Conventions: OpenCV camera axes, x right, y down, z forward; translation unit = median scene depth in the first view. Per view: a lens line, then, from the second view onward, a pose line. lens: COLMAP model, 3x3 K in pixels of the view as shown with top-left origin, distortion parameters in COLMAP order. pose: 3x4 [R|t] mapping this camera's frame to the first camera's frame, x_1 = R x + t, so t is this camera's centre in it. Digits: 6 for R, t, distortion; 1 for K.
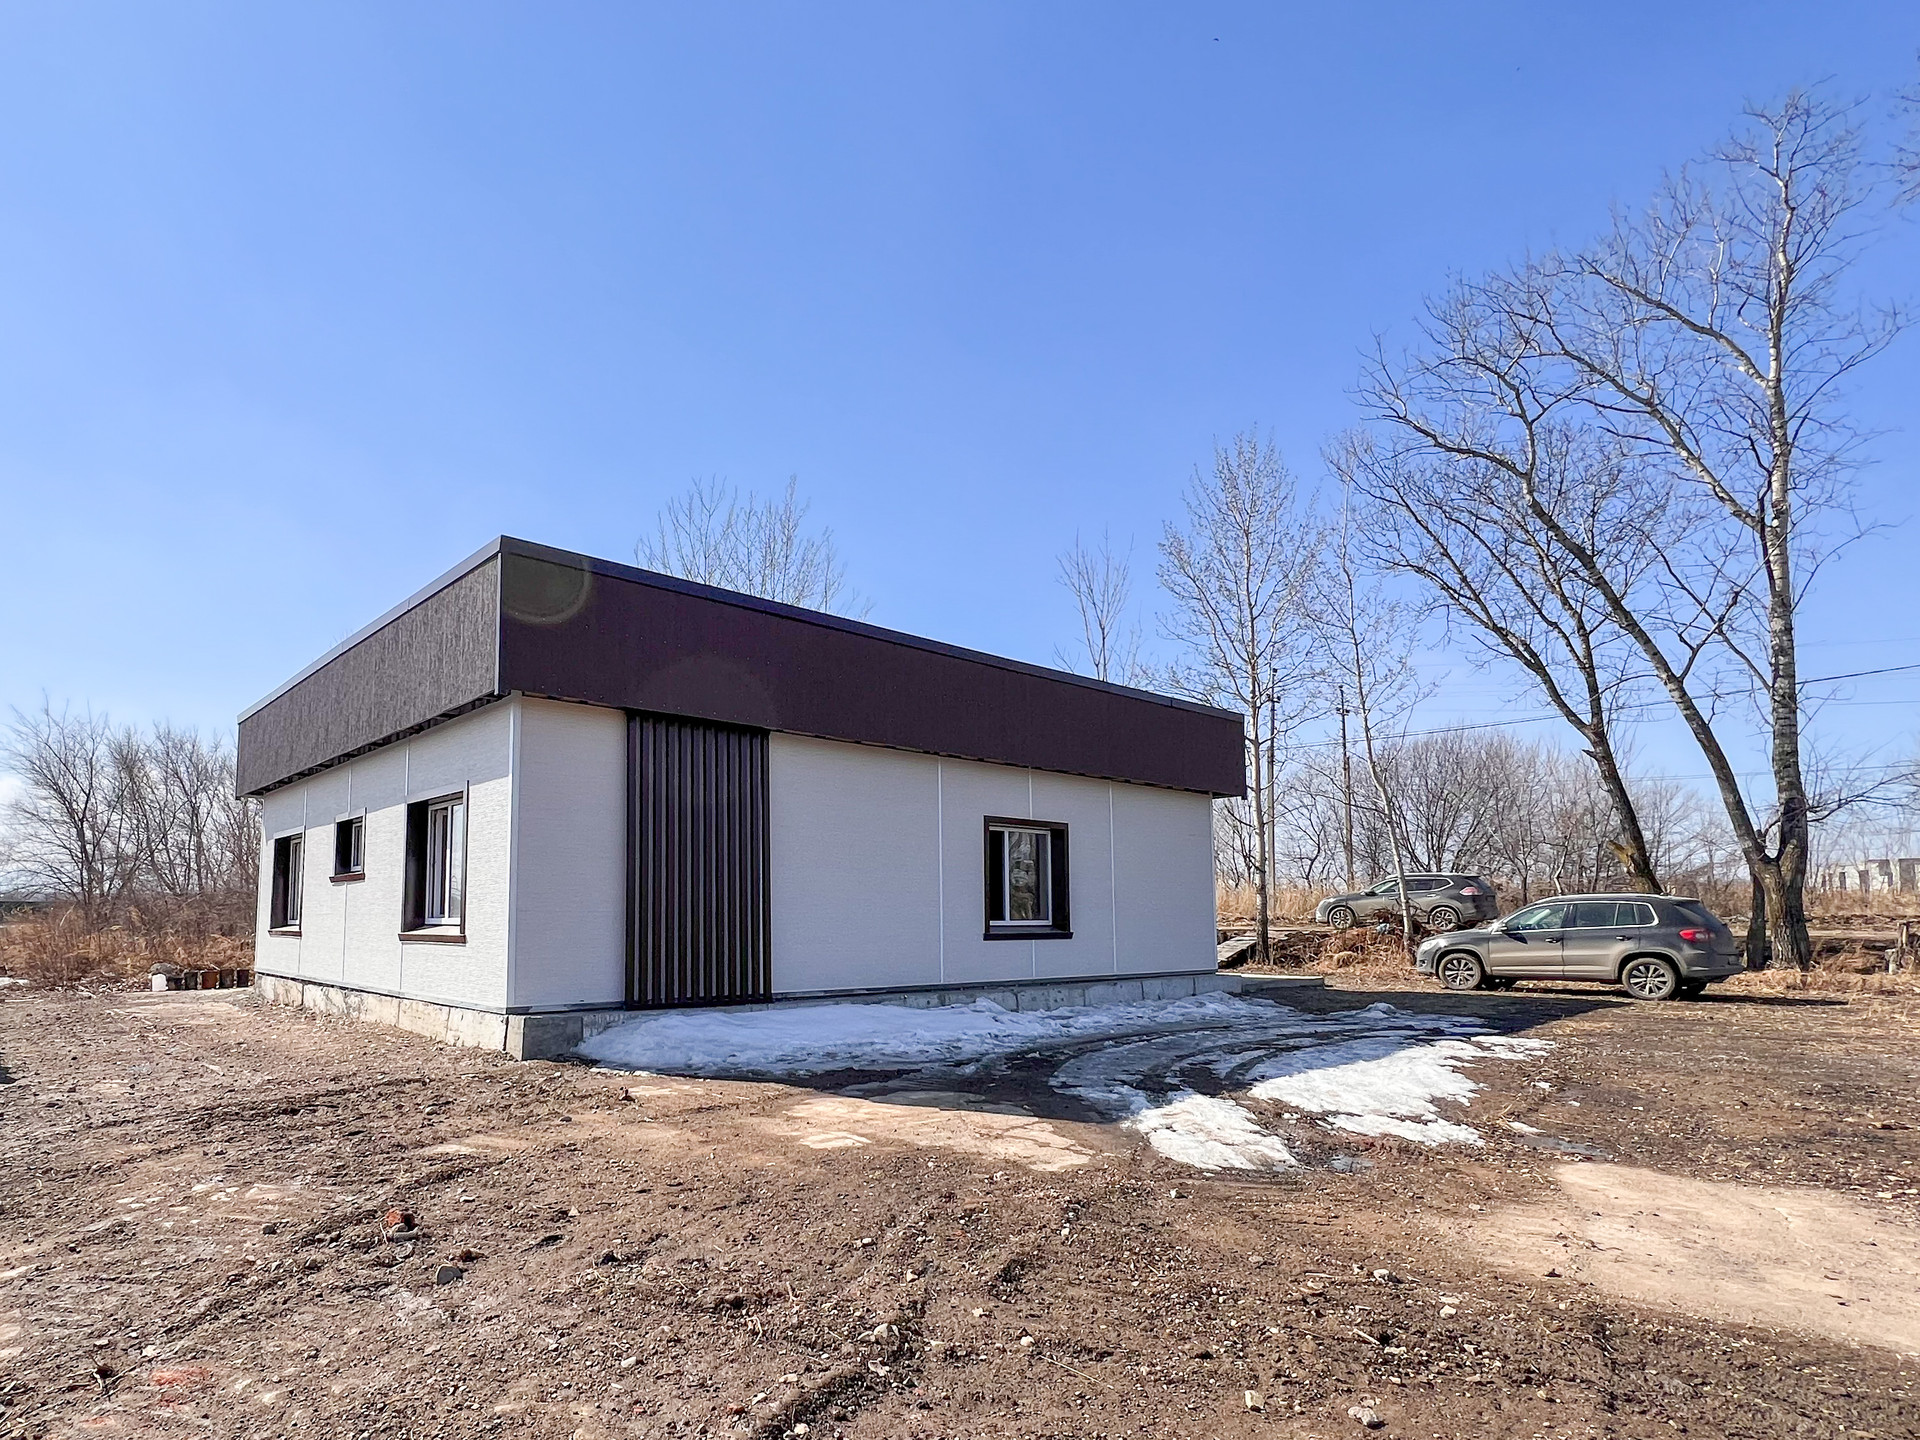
lens RADIAL K [[1025.5, 0, 768.6], [0, 1025.5, 857.0], [0, 0, 1]] dist [-0.000325, 0.000012]
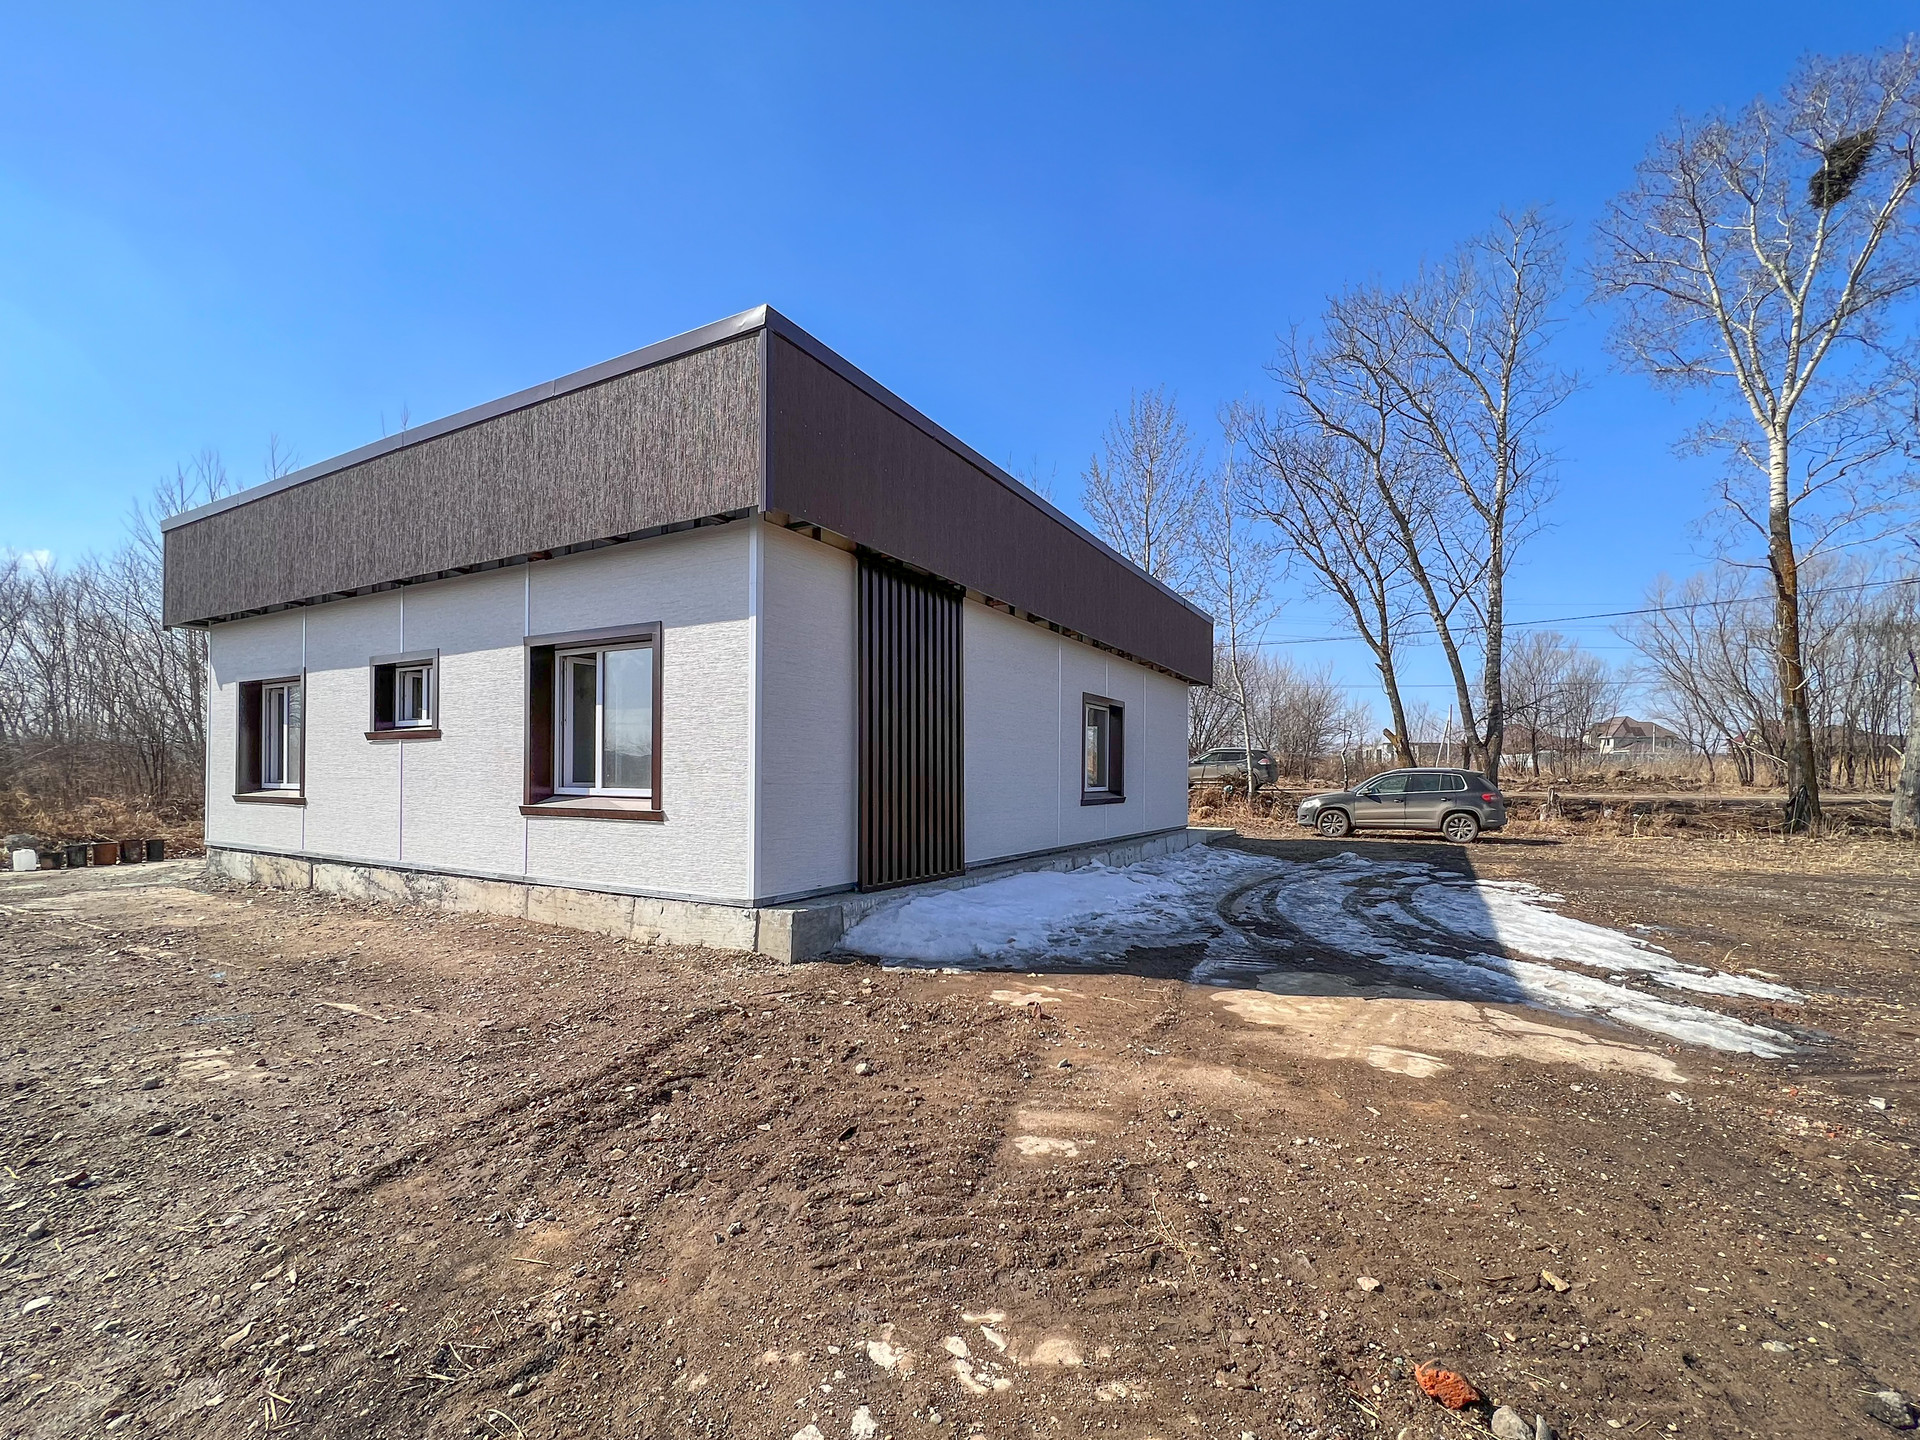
lens RADIAL K [[832.6, 0, 963.3], [0, 832.6, 794.4], [0, 0, 1]] dist [0.000069, -0.000189]
pose [[0.927451, -0.001248, 0.373943, -0.215457], [-0.030619, 0.996383, 0.079265, 0.001532], [-0.372690, -0.084964, 0.924058, 0.195232]]
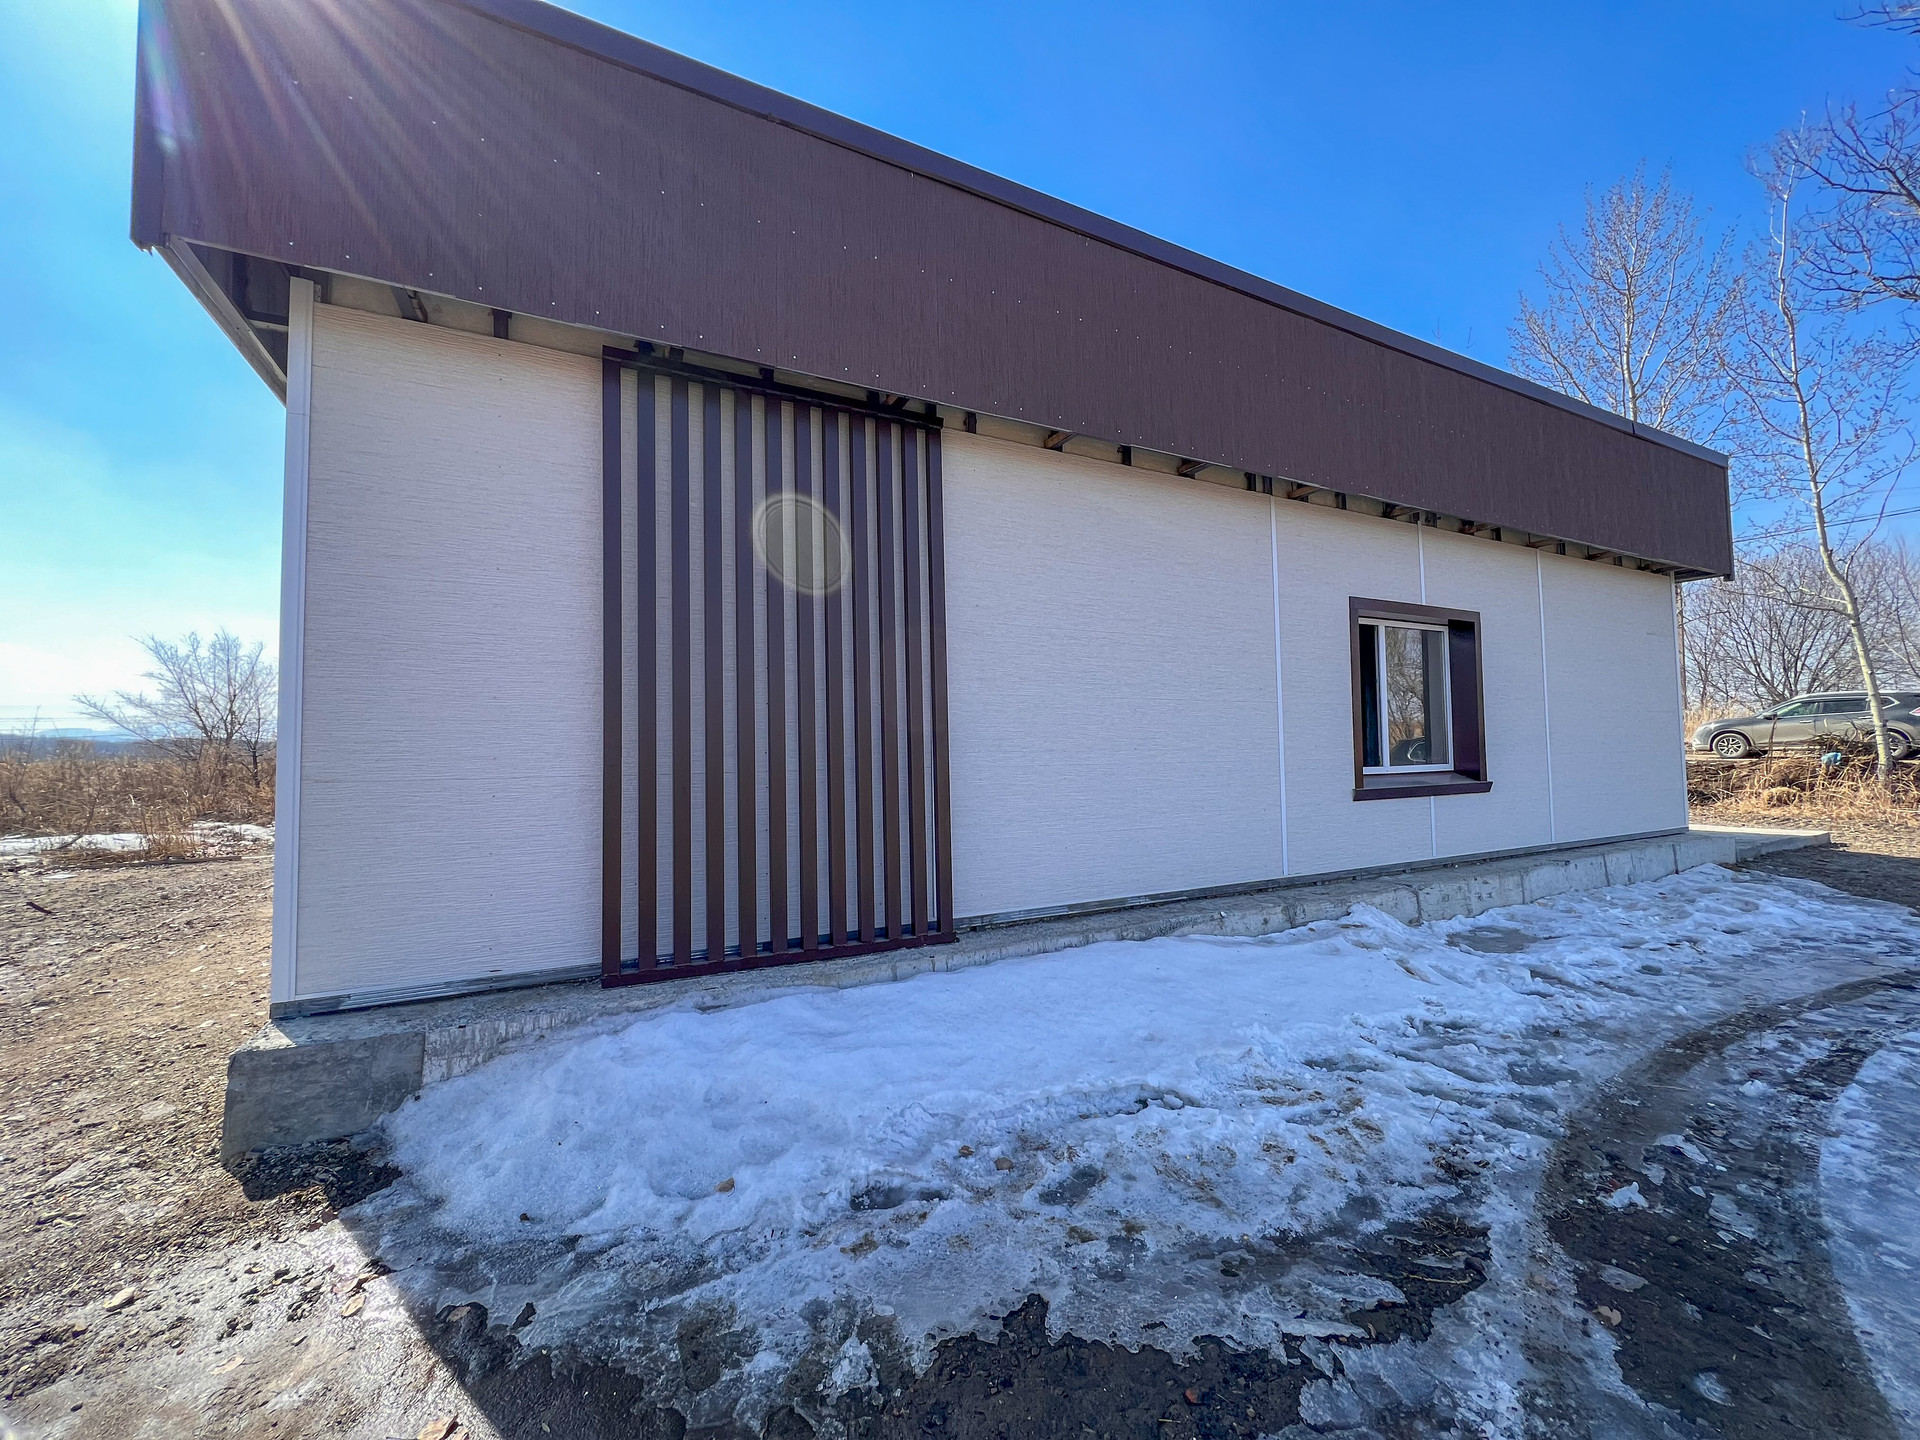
lens RADIAL K [[771.0, 0, 964.4], [0, 771.0, 725.4], [0, 0, 1]] dist [-0.001065, 0.000318]
pose [[0.983019, -0.020174, -0.182393, 0.059242], [0.025207, 0.999362, 0.025320, 0.016967], [0.181766, -0.029487, 0.982900, 0.451946]]
